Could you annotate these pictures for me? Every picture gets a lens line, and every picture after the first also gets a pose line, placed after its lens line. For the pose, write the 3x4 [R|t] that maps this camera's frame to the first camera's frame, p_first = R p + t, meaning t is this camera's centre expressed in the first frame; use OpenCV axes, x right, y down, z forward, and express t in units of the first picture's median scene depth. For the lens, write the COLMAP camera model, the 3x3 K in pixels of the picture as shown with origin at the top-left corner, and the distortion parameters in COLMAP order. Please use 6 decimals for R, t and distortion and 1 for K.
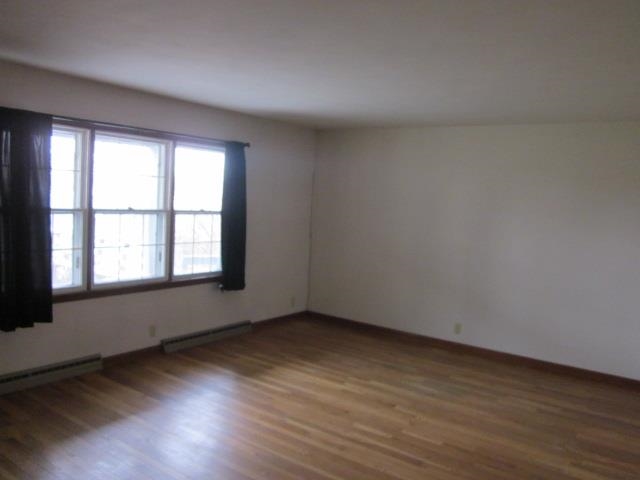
lens RADIAL K [[539.8, 0, 320.6], [0, 539.8, 240.0], [0, 0, 1]] dist [-0.026860, 0.016548]
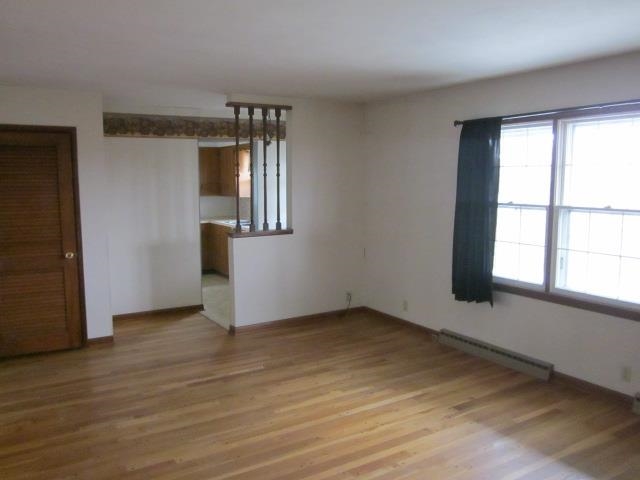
lens RADIAL K [[539.8, 0, 319.5], [0, 539.8, 241.6], [0, 0, 1]] dist [-0.026860, 0.016548]
pose [[-0.379203, 0.040833, -0.924412, 0.588791], [-0.109269, 0.990060, 0.088556, -0.033570], [0.918839, 0.134591, -0.370971, 0.975101]]
